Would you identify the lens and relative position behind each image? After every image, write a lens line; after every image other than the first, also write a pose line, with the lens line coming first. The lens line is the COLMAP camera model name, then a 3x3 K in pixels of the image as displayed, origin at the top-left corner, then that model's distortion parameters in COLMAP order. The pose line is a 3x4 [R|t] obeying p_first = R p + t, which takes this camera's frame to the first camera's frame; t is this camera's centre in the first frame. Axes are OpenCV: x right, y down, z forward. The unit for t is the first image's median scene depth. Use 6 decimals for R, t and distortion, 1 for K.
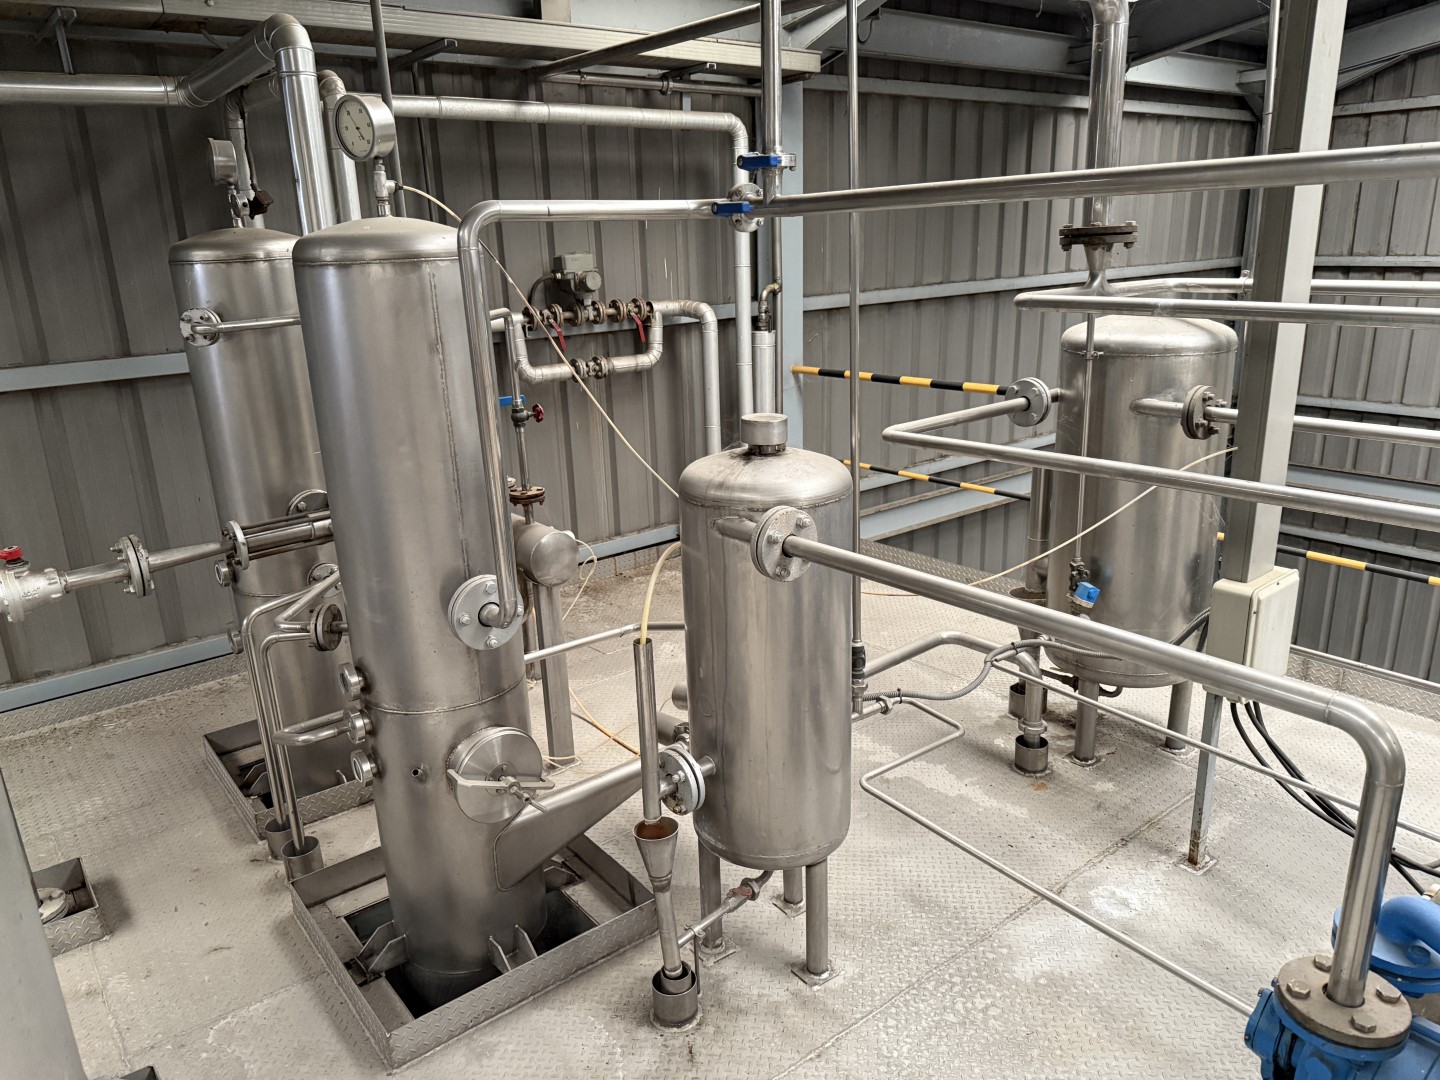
lens RADIAL K [[1018.8, 0, 720.0], [0, 1018.8, 540.0], [0, 0, 1]] dist [0.050684, -0.083547]
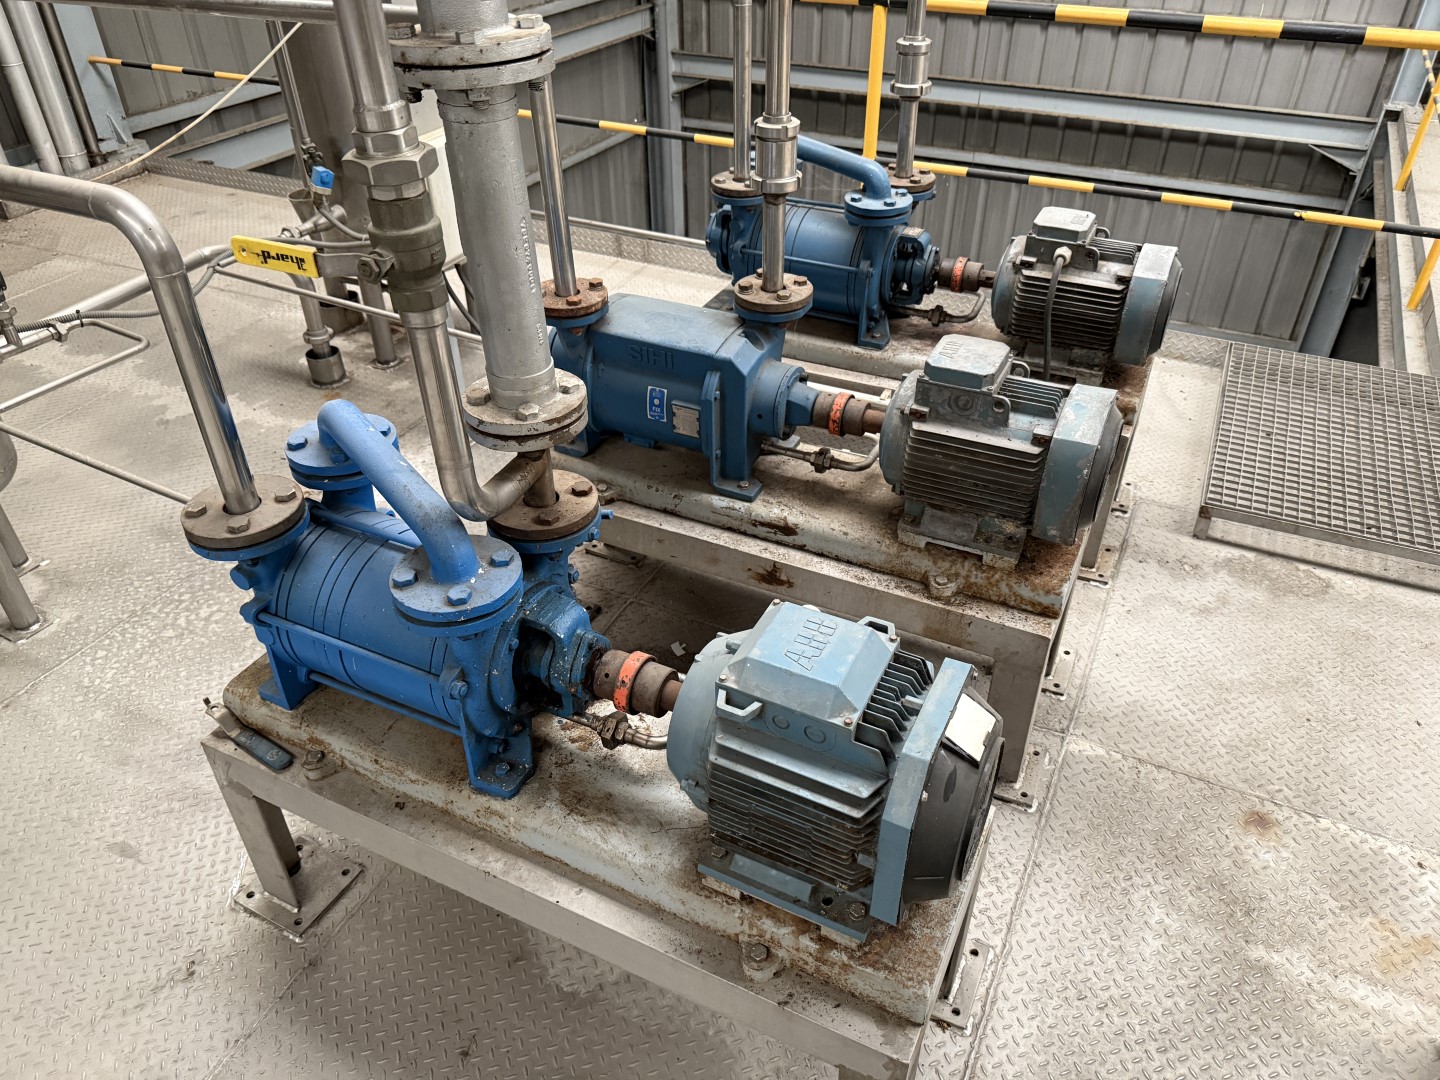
lens RADIAL K [[1018.8, 0, 720.0], [0, 1018.8, 540.0], [0, 0, 1]] dist [0.050684, -0.083547]
pose [[0.906765, -0.227431, 0.355037, 0.342950], [0.098791, 0.933209, 0.345488, 0.086948], [-0.409899, -0.278203, 0.868669, -0.040330]]
